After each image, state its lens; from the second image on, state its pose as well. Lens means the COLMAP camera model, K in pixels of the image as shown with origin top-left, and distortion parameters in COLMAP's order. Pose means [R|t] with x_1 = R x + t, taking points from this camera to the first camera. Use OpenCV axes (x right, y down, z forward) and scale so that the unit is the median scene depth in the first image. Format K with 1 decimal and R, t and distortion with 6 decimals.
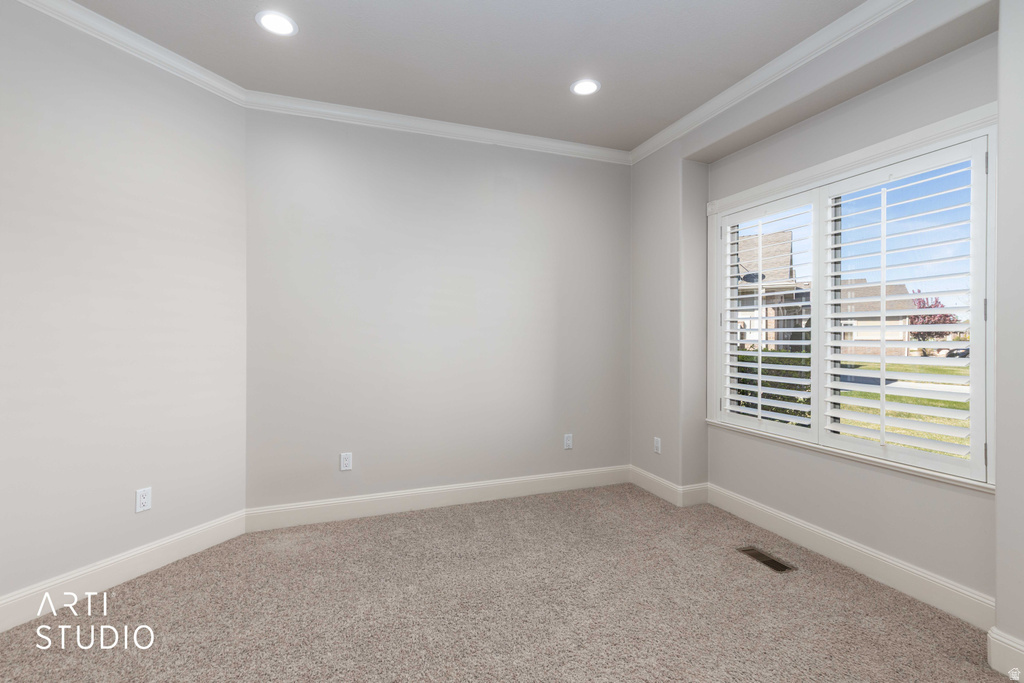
lens RADIAL K [[460.3, 0, 513.7], [0, 460.3, 341.9], [0, 0, 1]] dist [-0.000215, 0.001245]
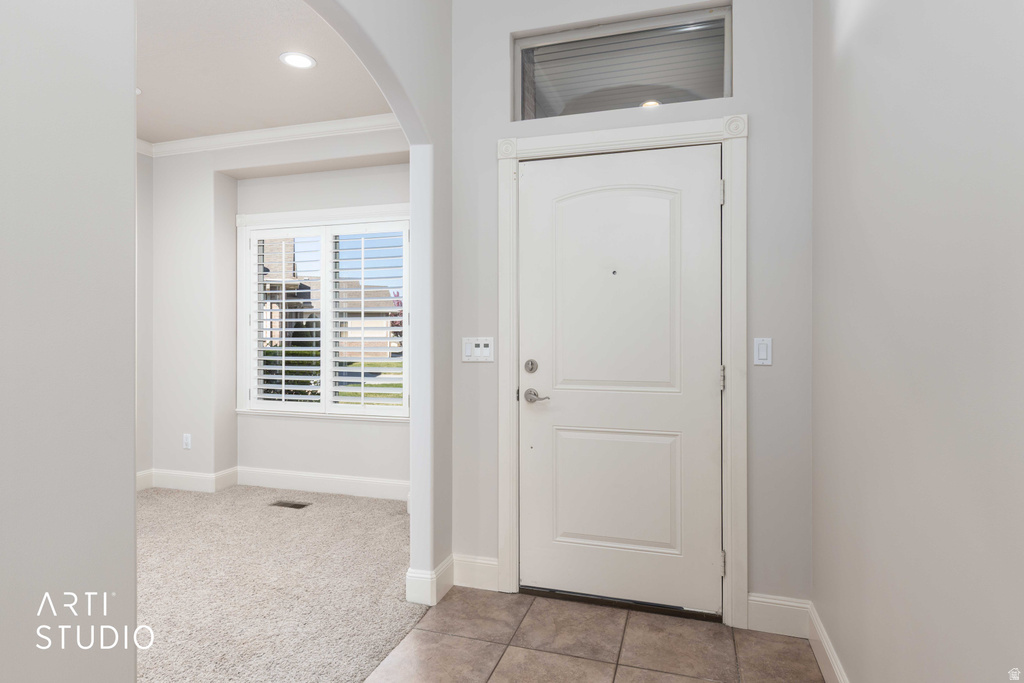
lens RADIAL K [[578.6, 0, 509.5], [0, 578.6, 321.8], [0, 0, 1]] dist [0.003909, -0.001144]
pose [[0.617358, 0.017052, 0.786497, -0.318150], [0.009671, 0.999525, -0.029262, 0.004669], [-0.786623, 0.025672, 0.616900, -0.444068]]
